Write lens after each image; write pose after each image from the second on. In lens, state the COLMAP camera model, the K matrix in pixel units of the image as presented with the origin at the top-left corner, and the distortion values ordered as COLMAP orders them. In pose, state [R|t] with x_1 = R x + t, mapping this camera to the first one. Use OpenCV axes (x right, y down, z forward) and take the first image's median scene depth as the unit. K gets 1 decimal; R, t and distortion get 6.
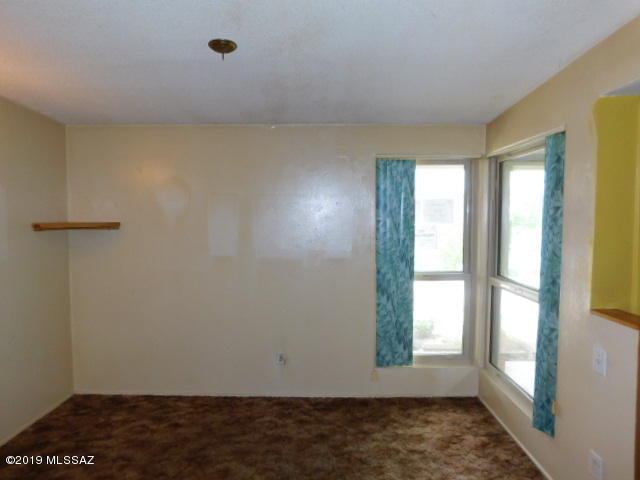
lens RADIAL K [[422.9, 0, 322.0], [0, 422.9, 242.9], [0, 0, 1]] dist [-0.060567, 0.043225]
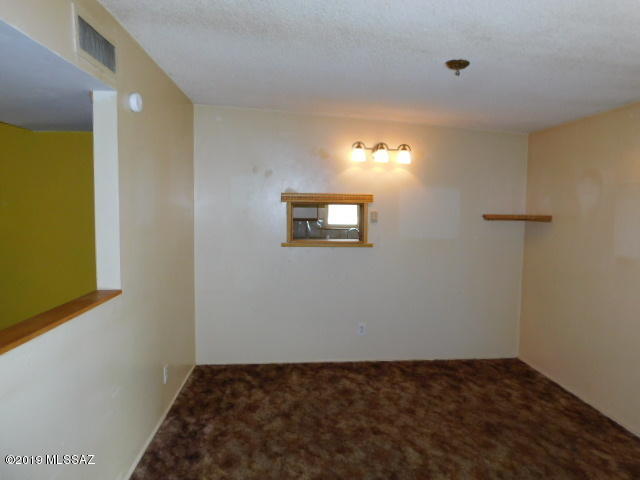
lens RADIAL K [[422.9, 0, 314.7], [0, 422.9, 235.3], [0, 0, 1]] dist [-0.060567, 0.043225]
pose [[0.073250, 0.063870, -0.995266, 0.660650], [-0.073273, 0.995595, 0.058498, -0.019633], [0.994618, 0.068642, 0.077607, 0.366893]]
